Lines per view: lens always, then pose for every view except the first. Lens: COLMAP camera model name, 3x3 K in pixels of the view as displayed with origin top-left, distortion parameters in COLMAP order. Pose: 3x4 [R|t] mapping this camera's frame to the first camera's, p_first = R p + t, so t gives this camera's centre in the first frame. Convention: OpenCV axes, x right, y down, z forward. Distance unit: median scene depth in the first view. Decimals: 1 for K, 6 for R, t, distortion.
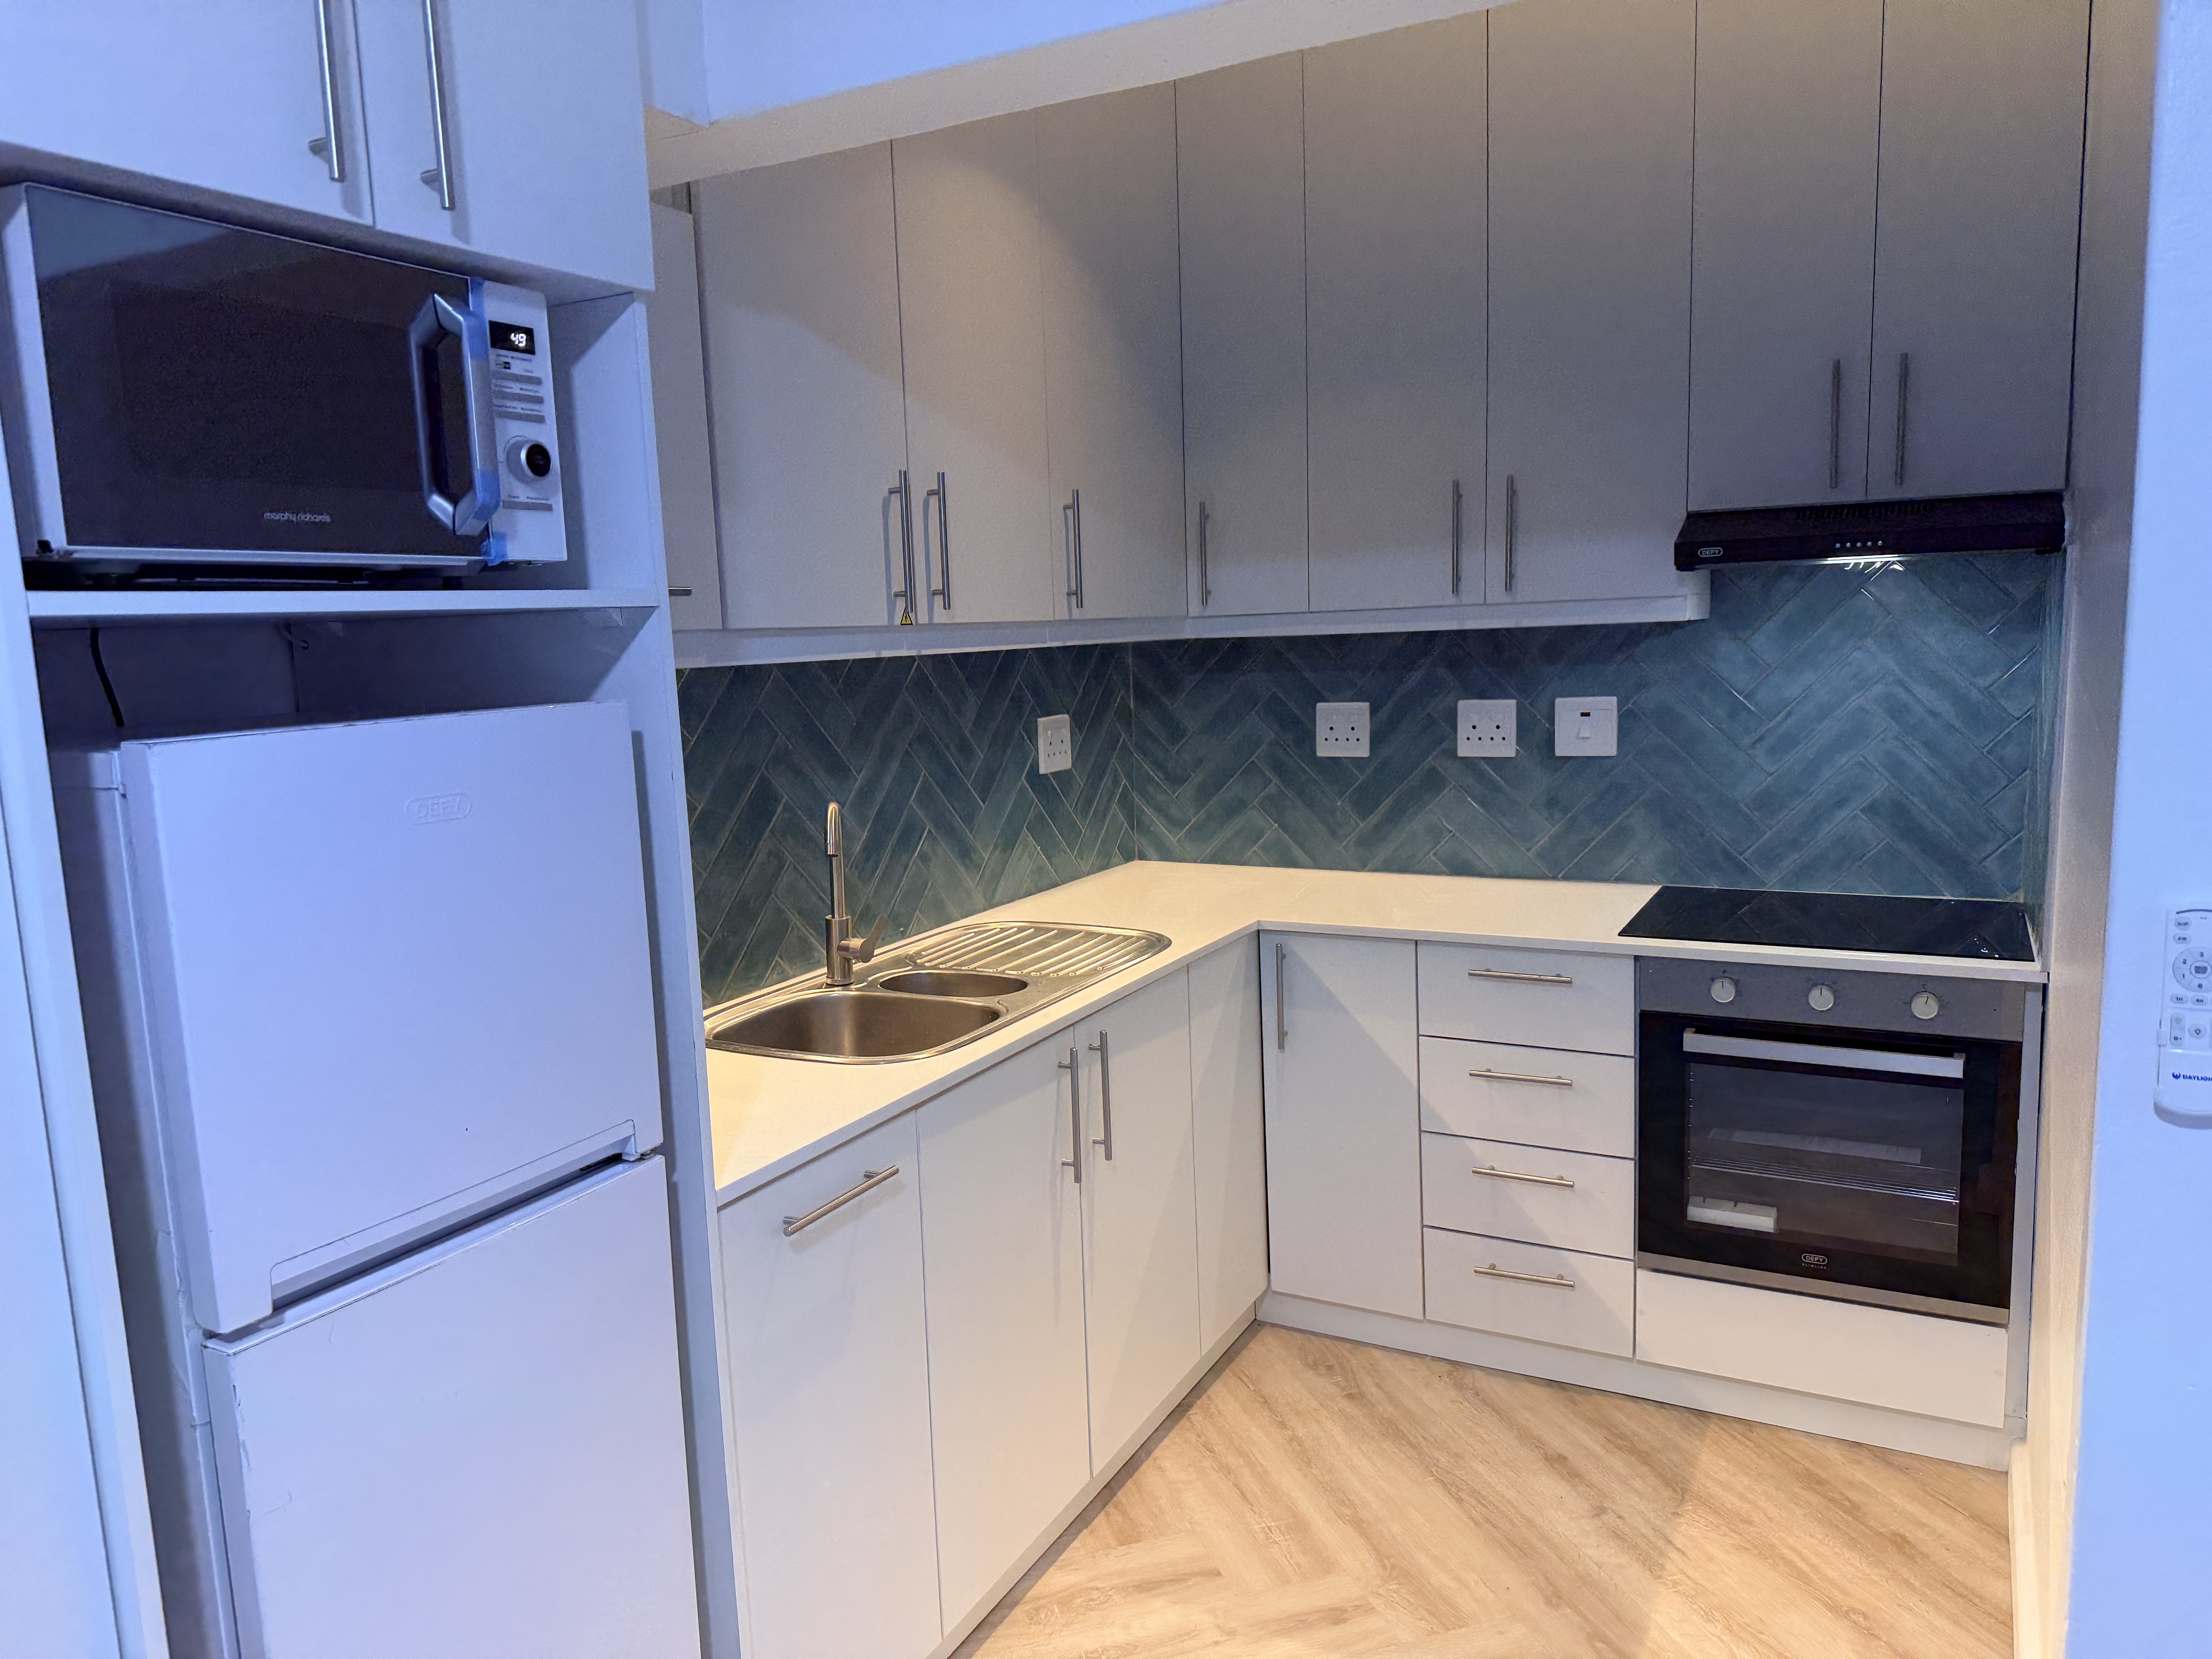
lens RADIAL K [[1533.4, 0, 1103.0], [0, 1533.4, 836.7], [0, 0, 1]] dist [0.140357, -0.226727]
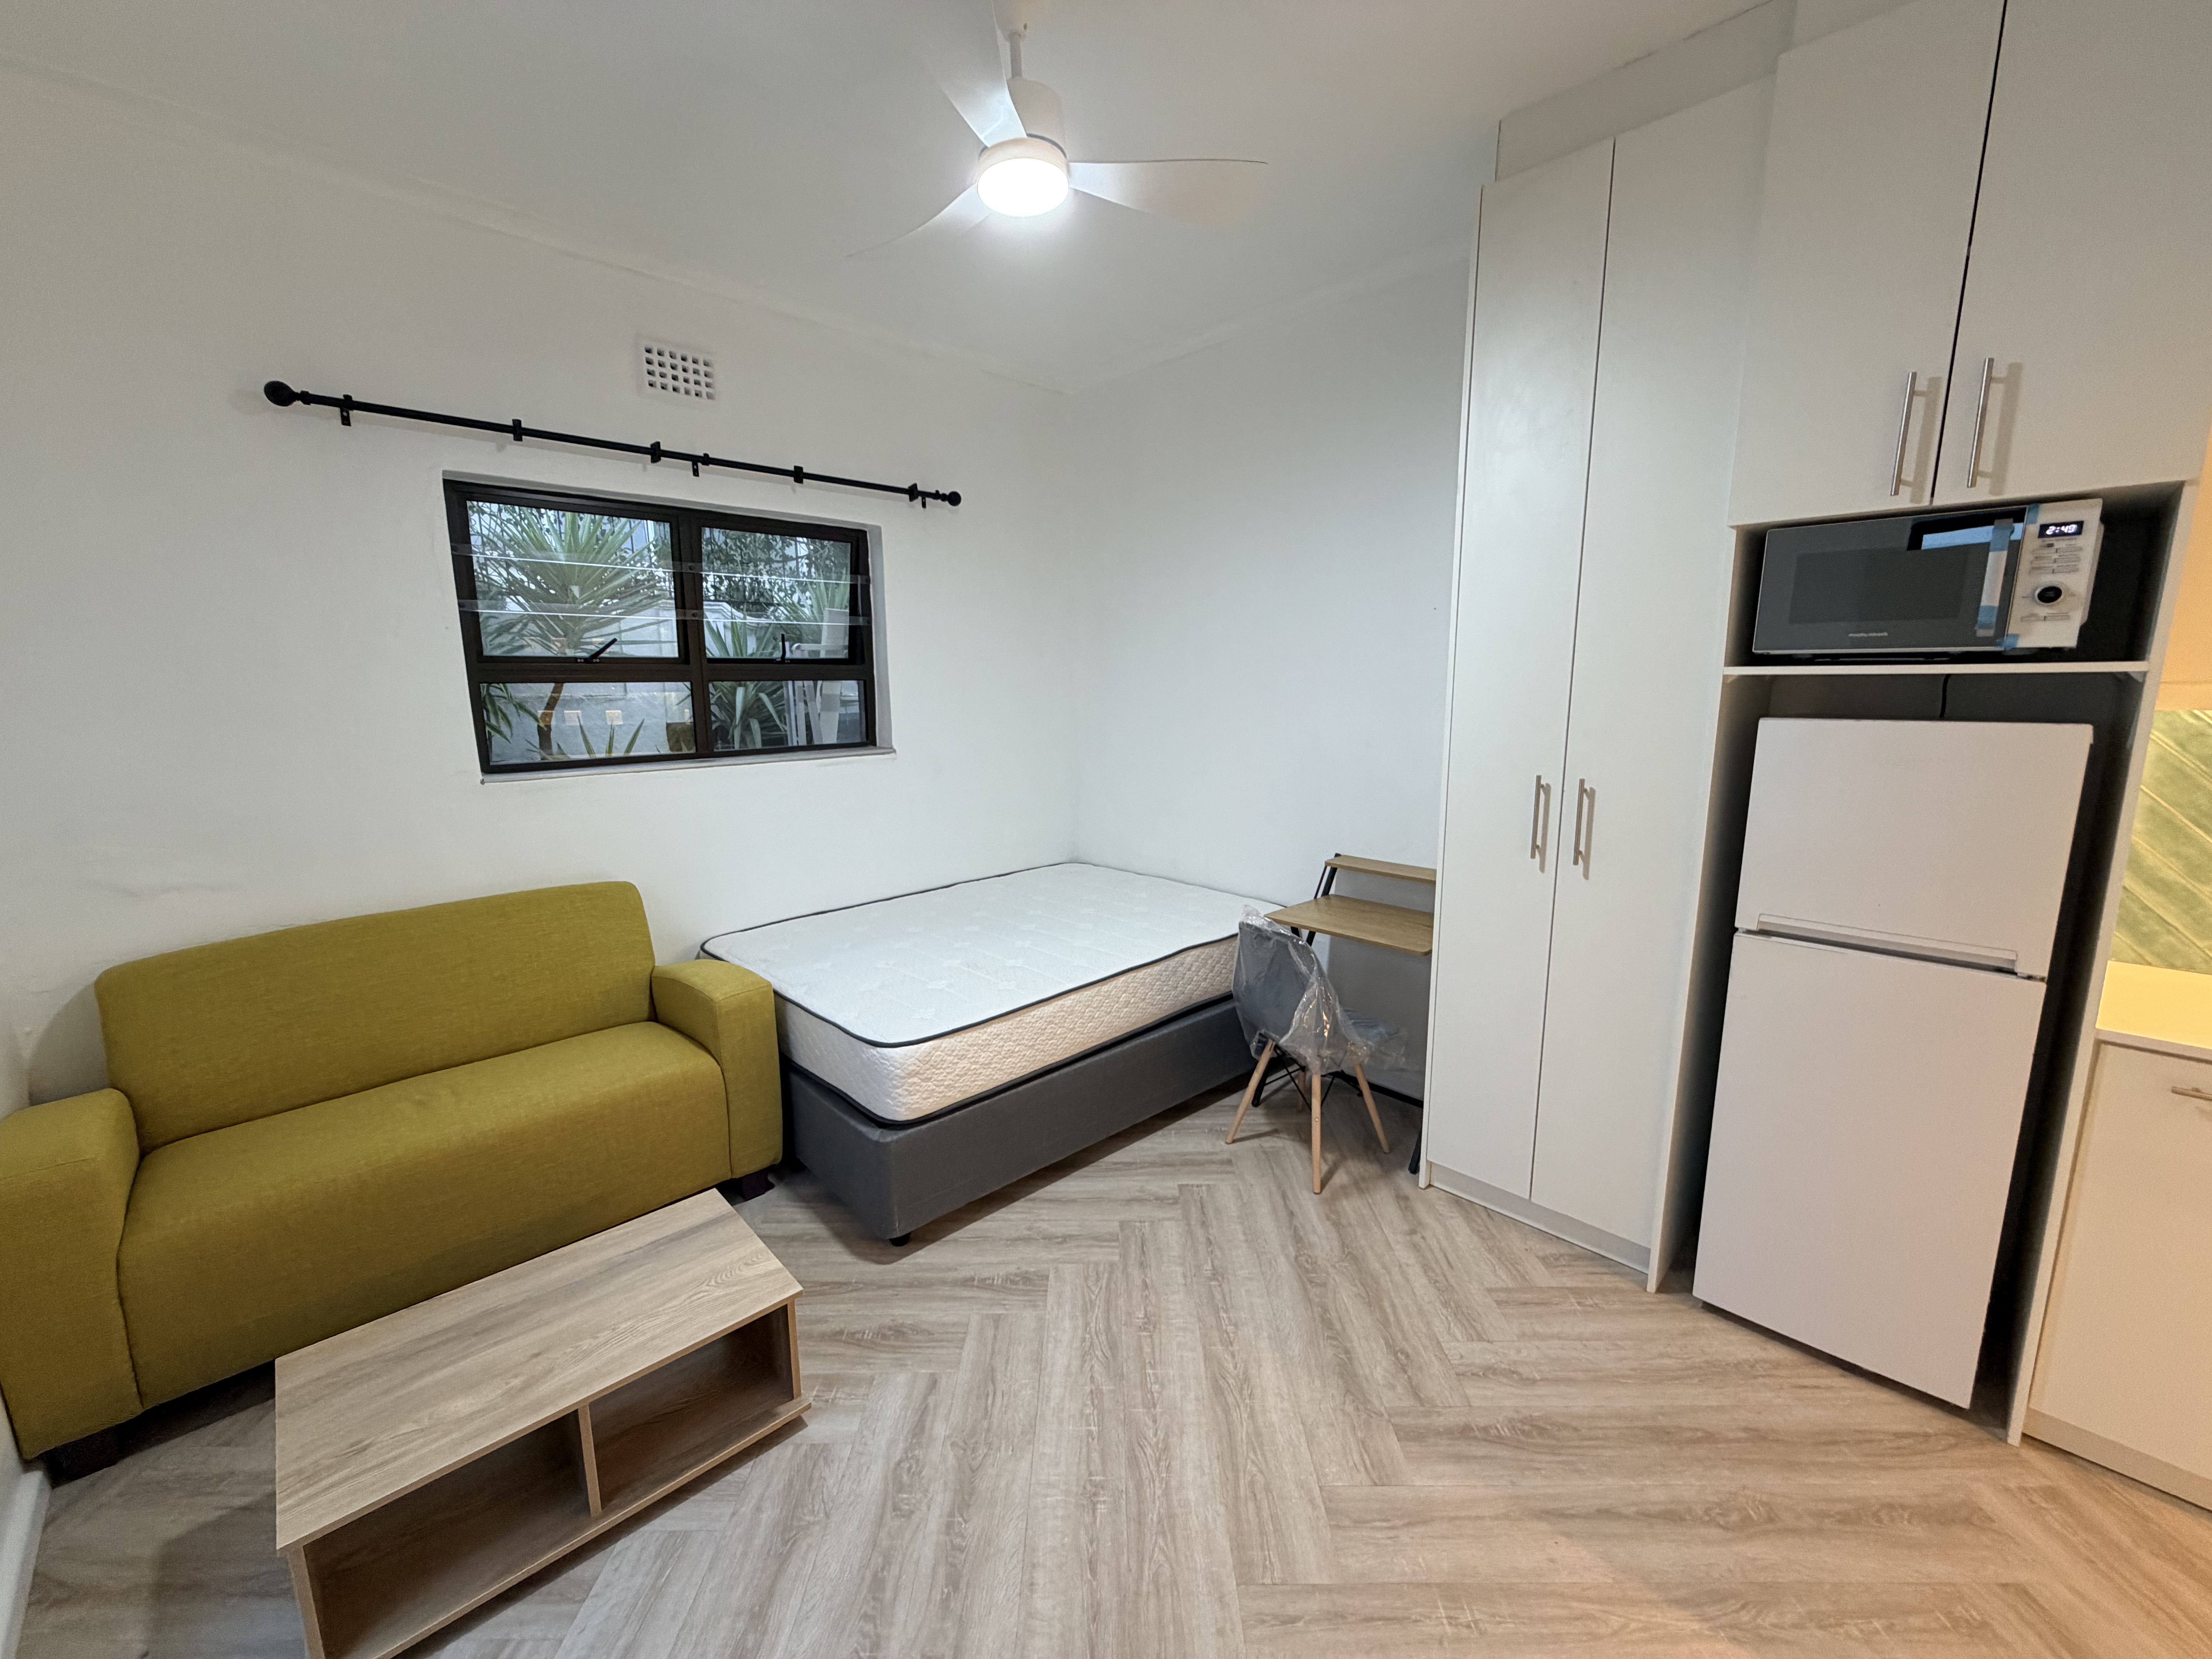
lens RADIAL K [[880.6, 0, 1100.5], [0, 880.6, 829.2], [0, 0, 1]] dist [0.000352, -0.000445]
pose [[-0.301347, 0.199892, -0.932327, 0.562088], [-0.115582, 0.962911, 0.243808, -0.051238], [0.946483, 0.181231, -0.267067, 0.133298]]
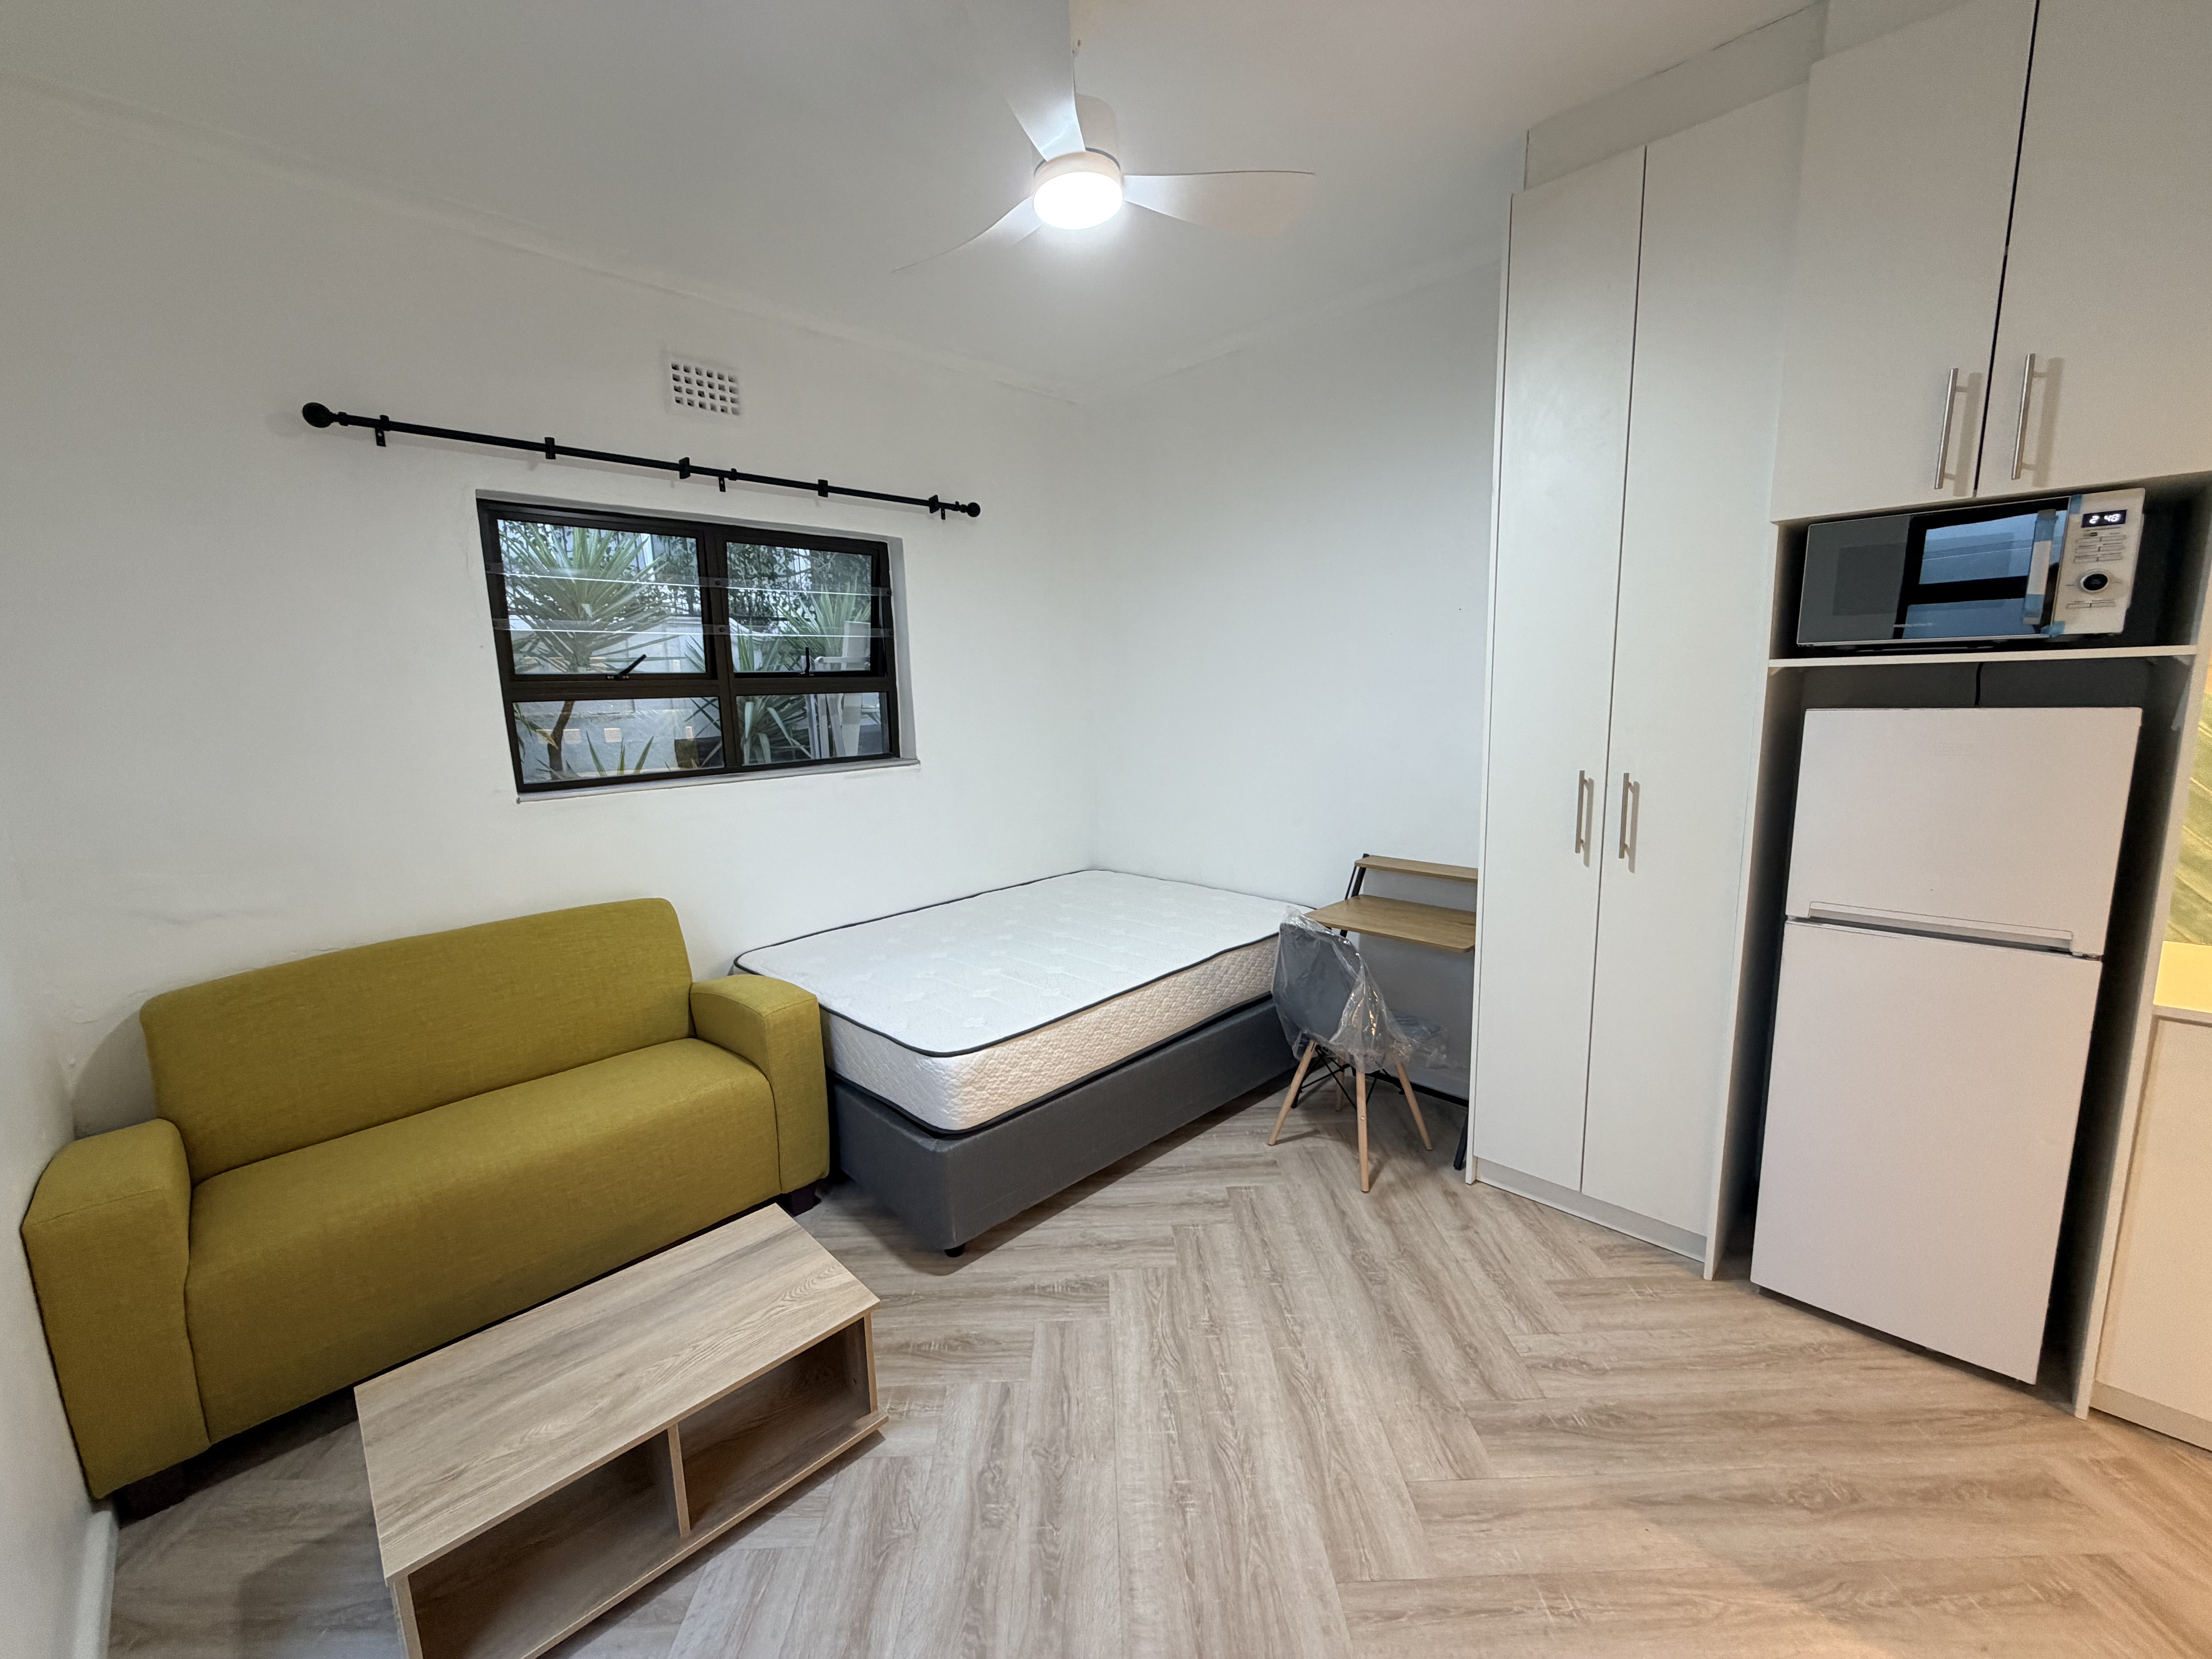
lens RADIAL K [[880.6, 0, 1100.5], [0, 880.6, 829.2], [0, 0, 1]] dist [0.000352, -0.000445]
pose [[-0.283116, 0.197080, -0.938619, 0.583535], [-0.097154, 0.967732, 0.232497, -0.042407], [0.954152, 0.157014, -0.254834, 0.078758]]
